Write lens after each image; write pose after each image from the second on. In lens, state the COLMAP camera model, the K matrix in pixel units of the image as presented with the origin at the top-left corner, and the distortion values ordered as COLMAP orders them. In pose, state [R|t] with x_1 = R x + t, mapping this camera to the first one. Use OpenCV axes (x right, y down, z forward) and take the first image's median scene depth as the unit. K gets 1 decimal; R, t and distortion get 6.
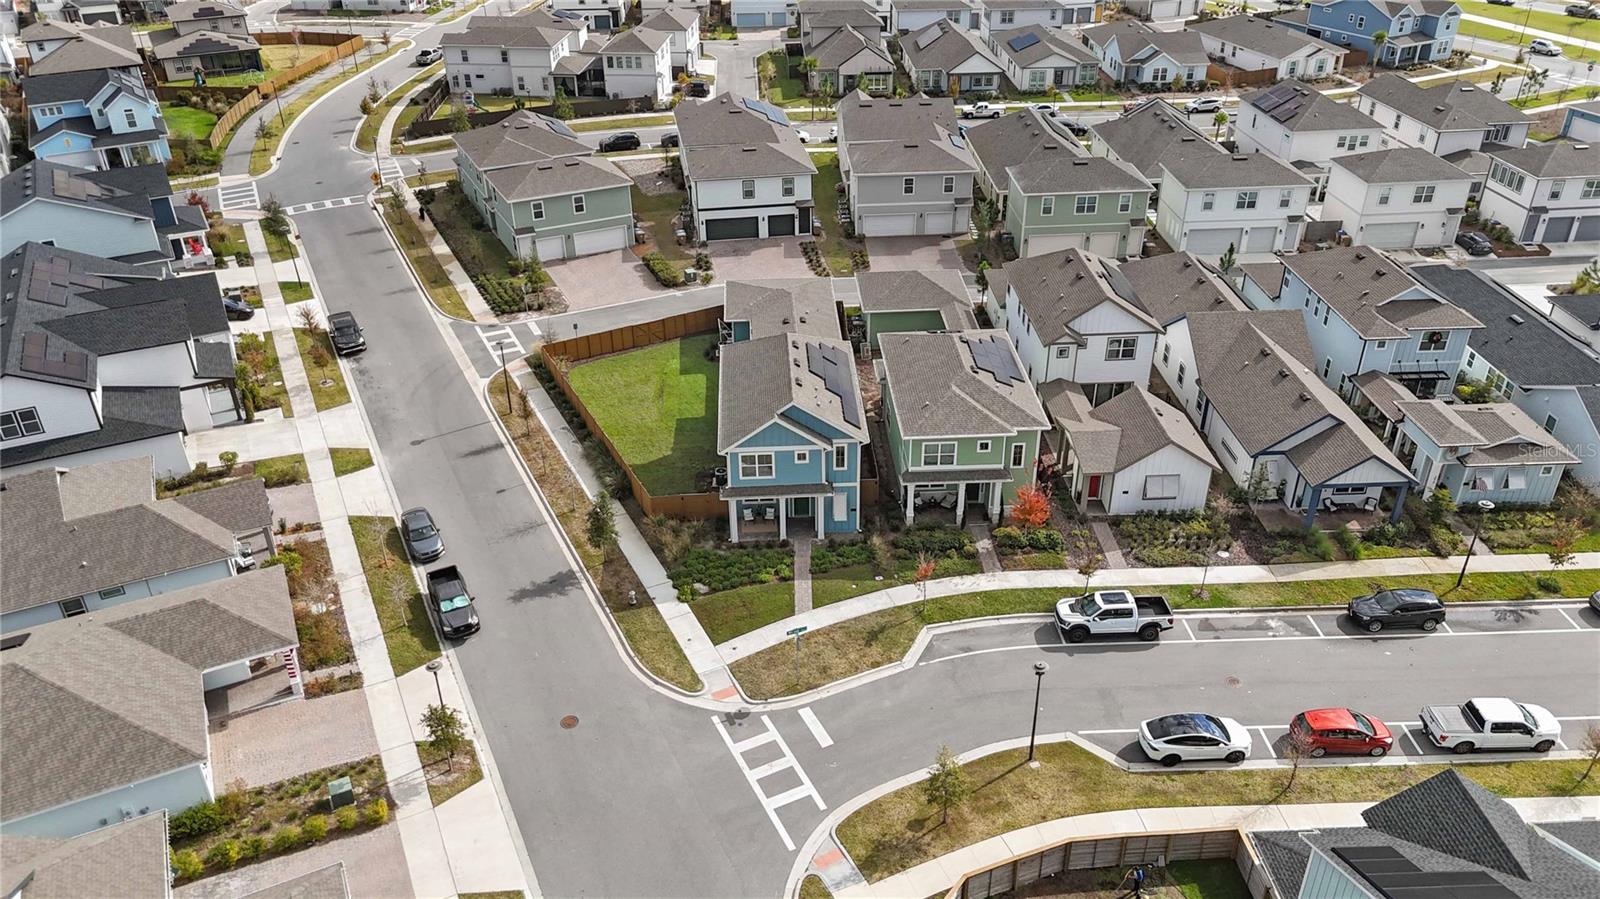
lens RADIAL K [[1171.5, 0, 804.0], [0, 1171.5, 451.8], [0, 0, 1]] dist [0.063990, -0.058802]
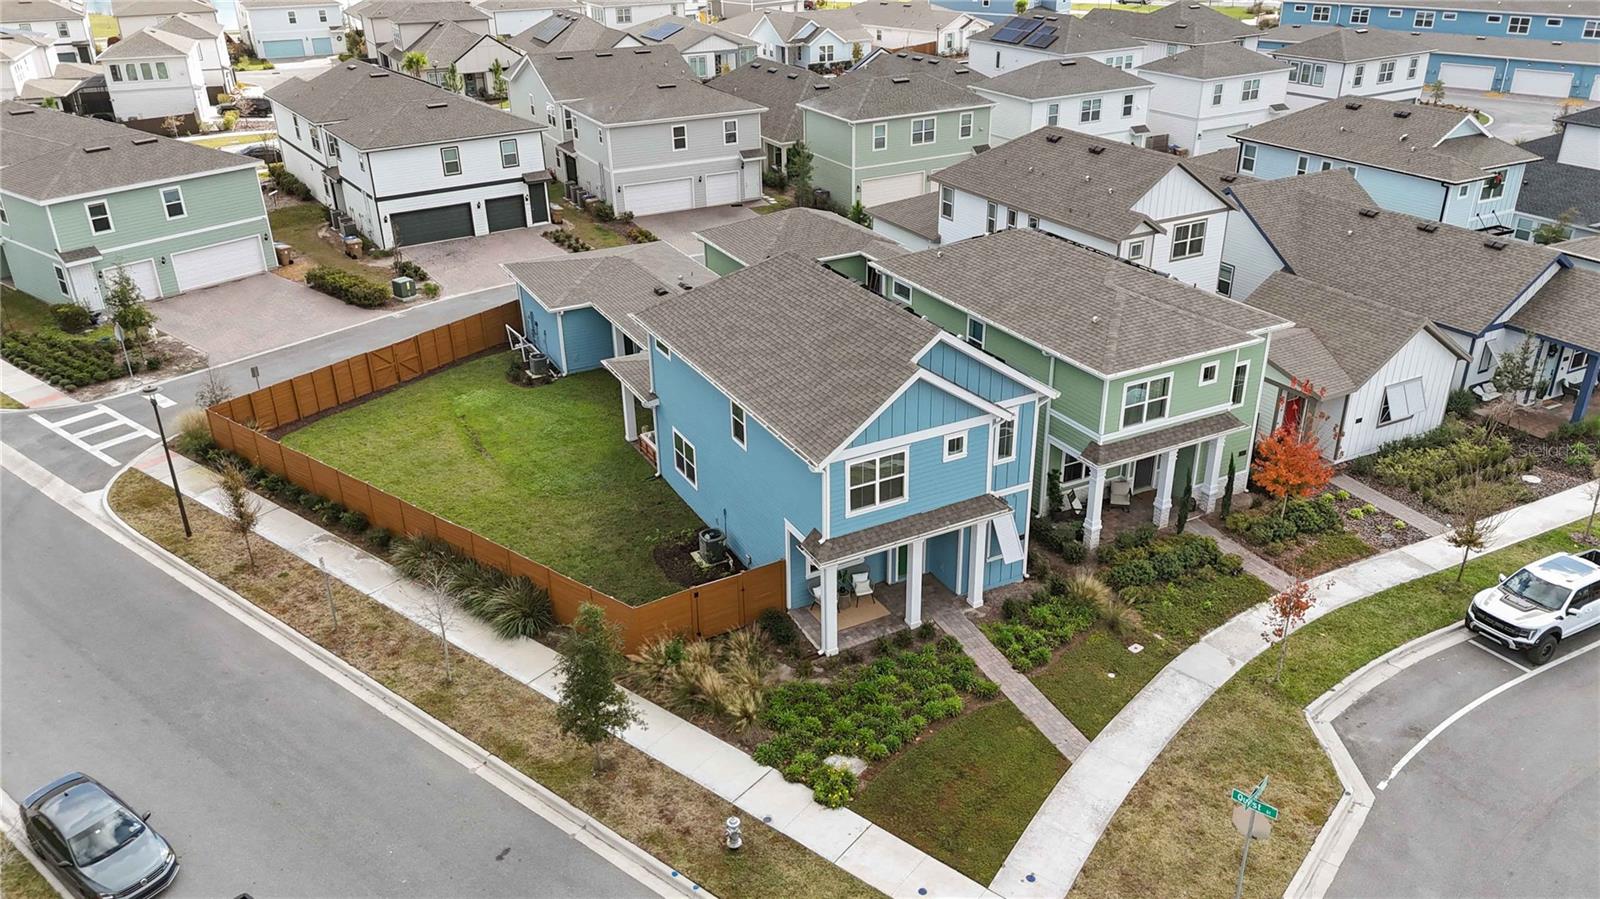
lens RADIAL K [[1171.5, 0, 804.0], [0, 1171.5, 451.8], [0, 0, 1]] dist [0.063990, -0.058802]
pose [[0.905469, -0.187569, 0.380715, -0.212868], [0.221223, 0.974128, -0.046215, 0.013090], [-0.362197, 0.126070, 0.923537, 0.479151]]
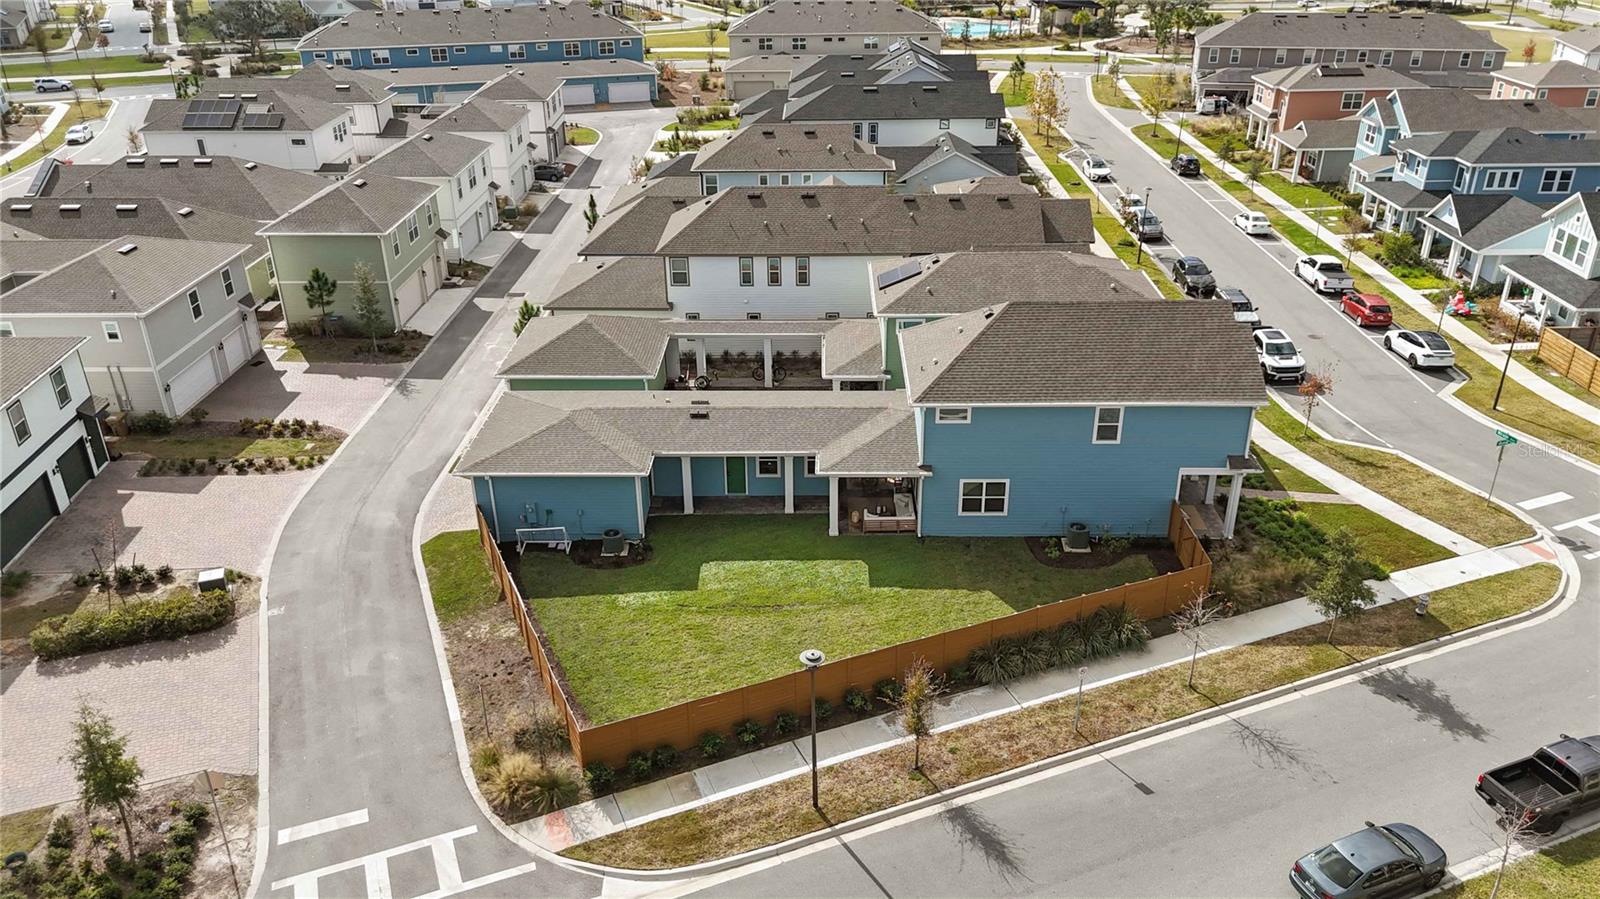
lens RADIAL K [[1177.0, 0, 803.8], [0, 1177.0, 449.5], [0, 0, 1]] dist [0.058426, -0.053071]
pose [[0.064949, -0.429905, 0.900535, -0.622224], [0.517396, 0.786170, 0.337992, -0.303376], [-0.853278, 0.443981, 0.273492, 0.886801]]
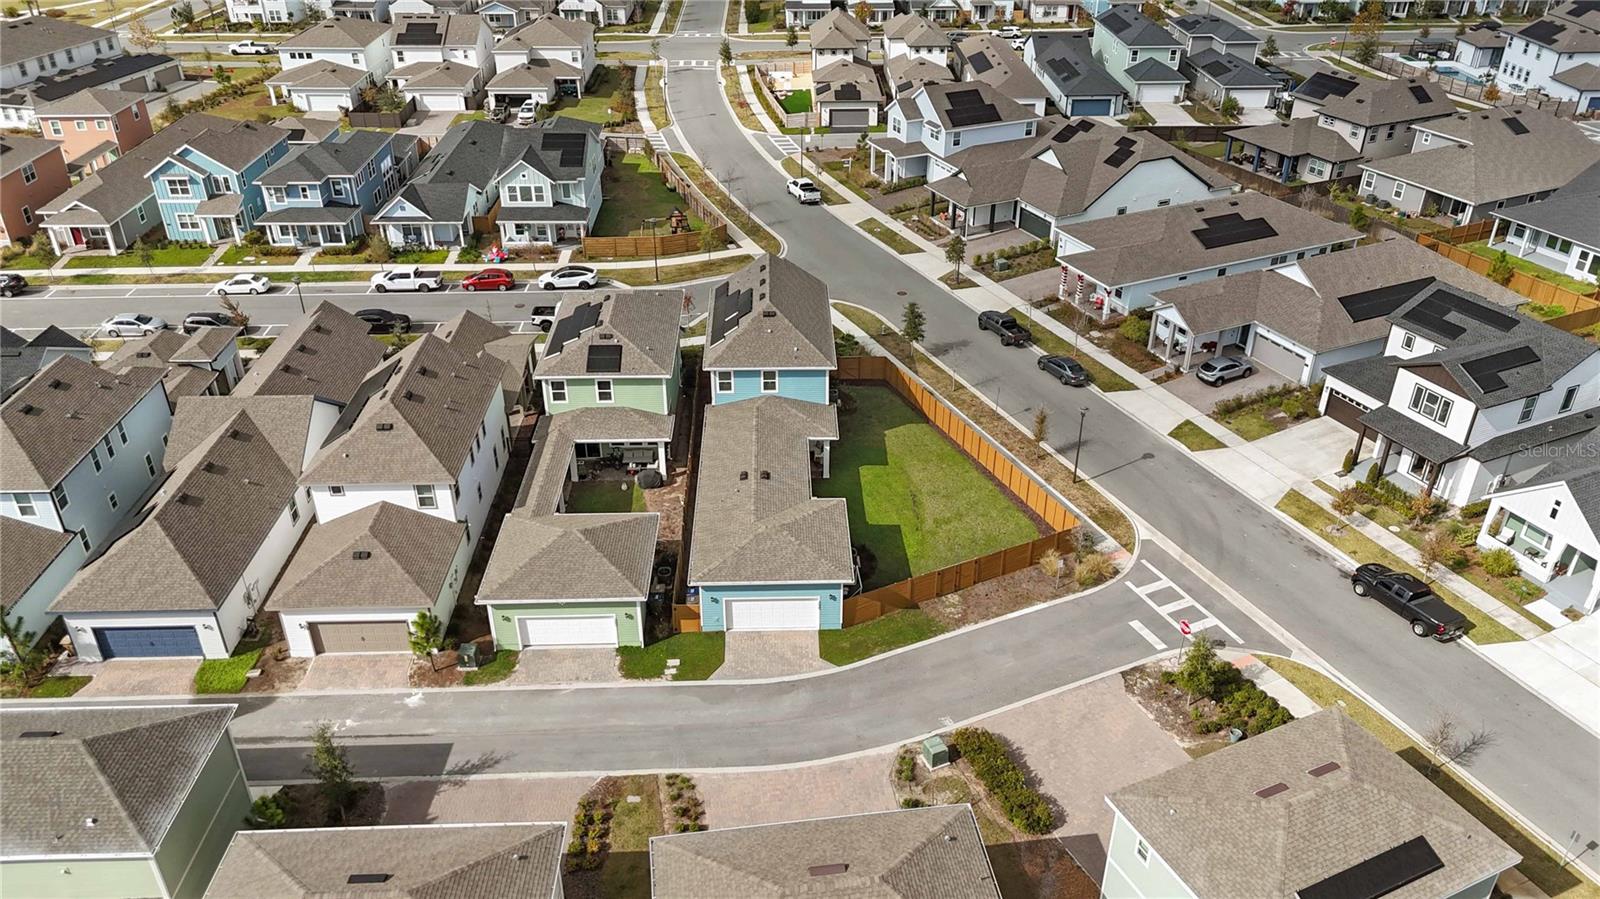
lens RADIAL K [[1171.5, 0, 804.0], [0, 1171.5, 451.8], [0, 0, 1]] dist [0.063990, -0.058802]
pose [[-0.999695, -0.003444, 0.024435, -0.068211], [0.019773, 0.480609, 0.876712, -0.901055], [-0.014763, 0.876928, -0.480394, 1.516217]]
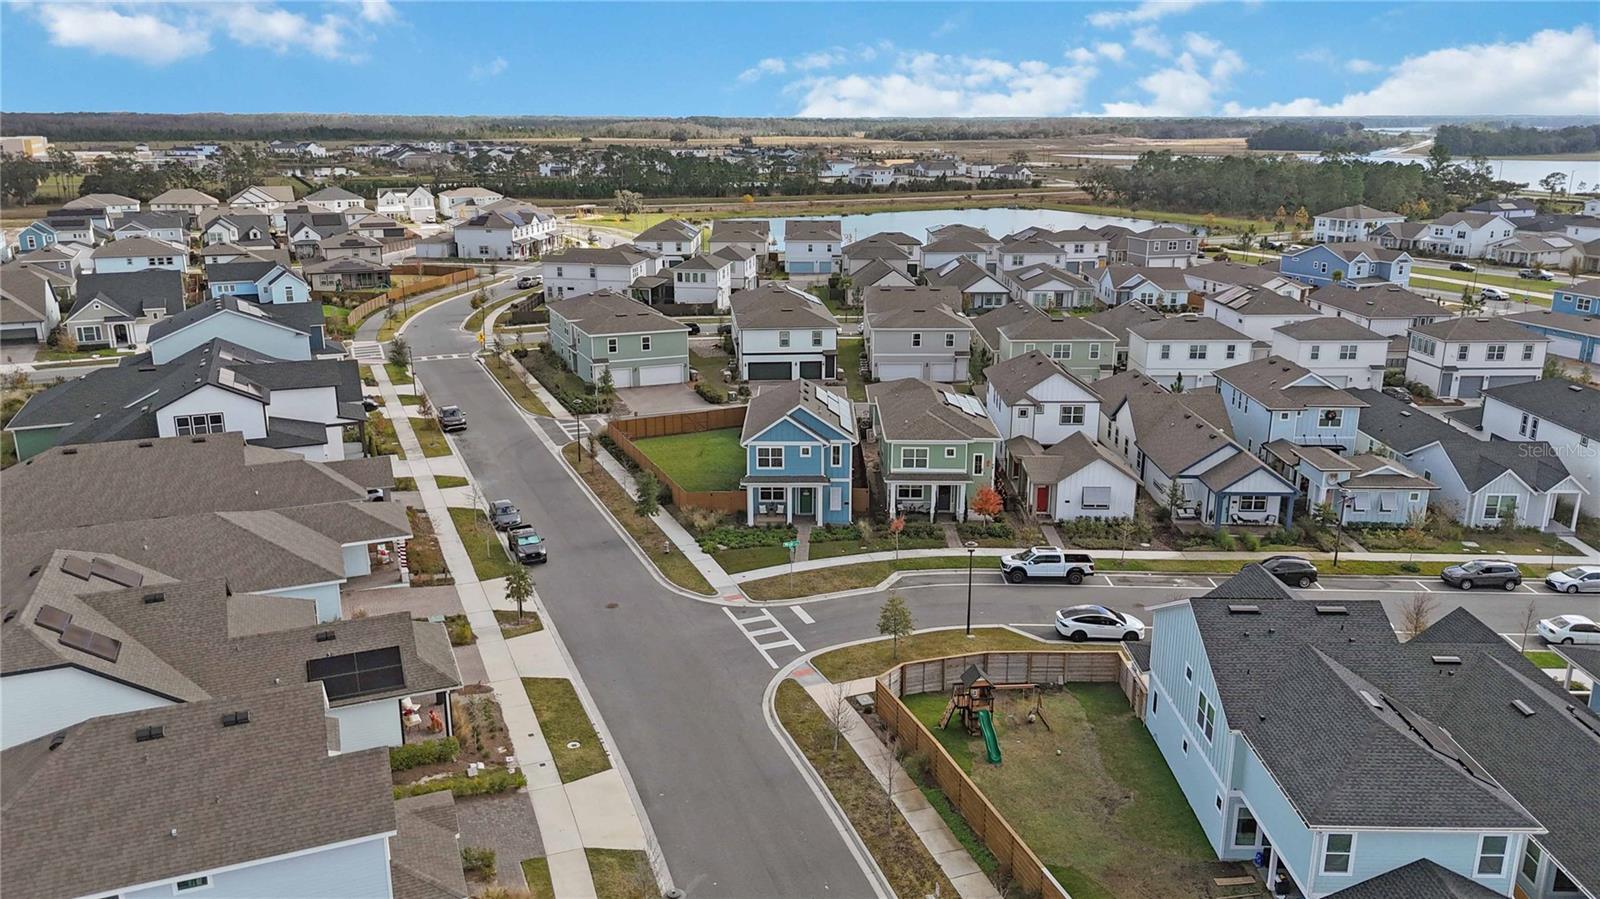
lens RADIAL K [[1170.1, 0, 804.3], [0, 1170.1, 448.8], [0, 0, 1]] dist [0.079841, -0.088999]
pose [[0.998449, 0.027588, -0.048348, 0.049553], [-0.039167, 0.965343, -0.258028, 0.281492], [0.039554, 0.259522, 0.964927, -0.198870]]
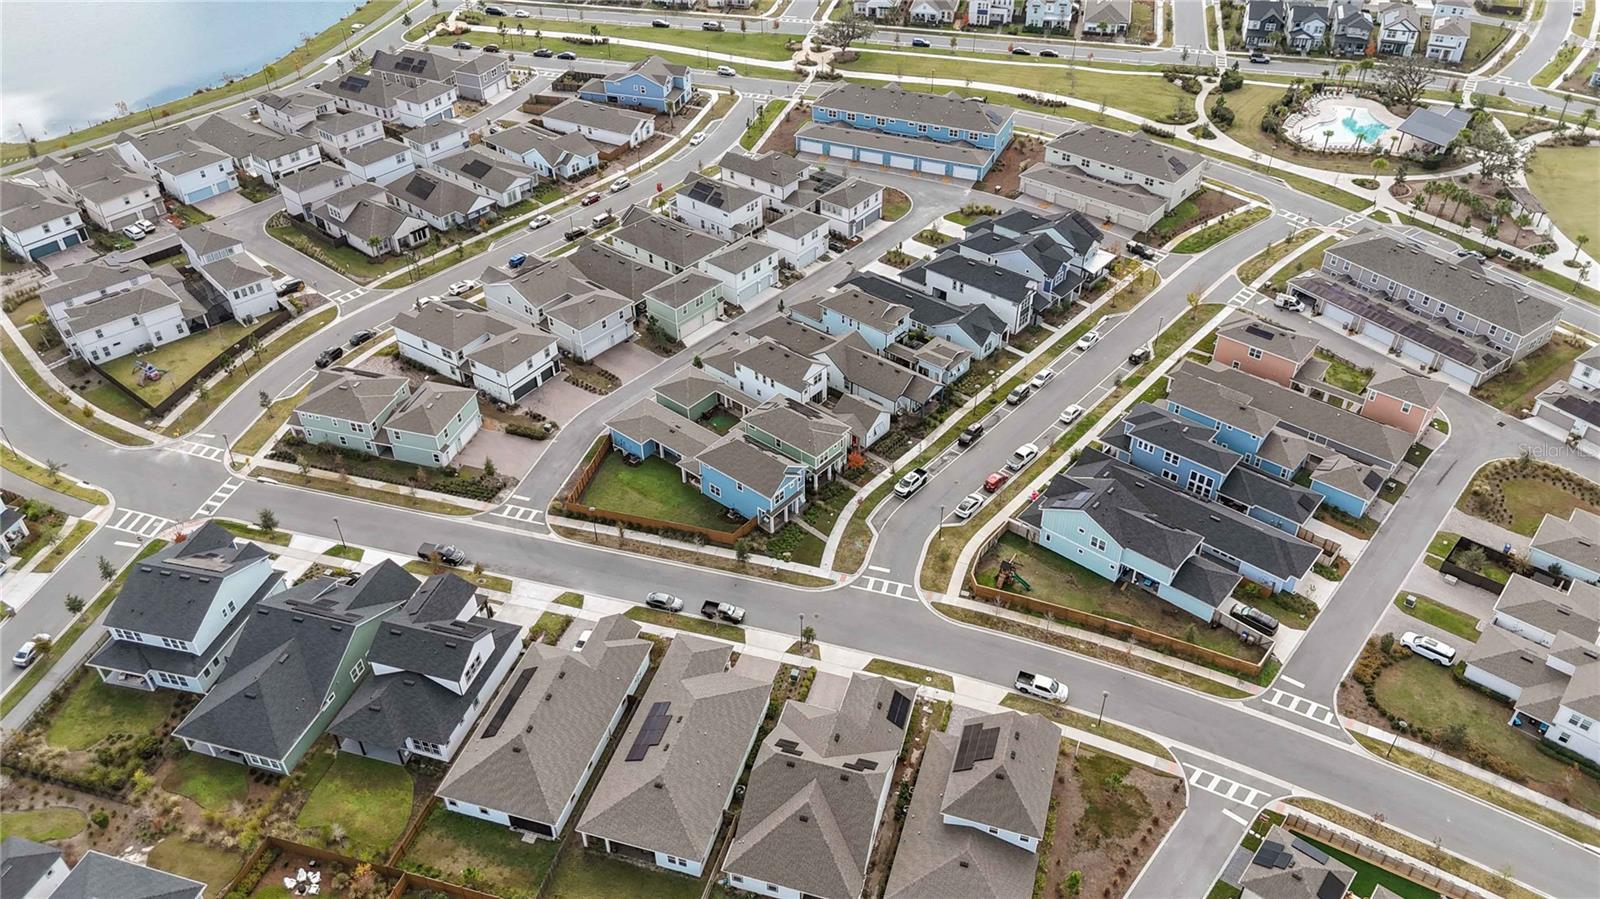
lens RADIAL K [[1170.1, 0, 804.3], [0, 1170.1, 448.8], [0, 0, 1]] dist [0.079841, -0.088999]
pose [[0.678825, -0.447908, 0.581873, -1.124490], [0.374179, 0.892816, 0.250737, -0.545695], [-0.631812, 0.047518, 0.773663, -0.715509]]
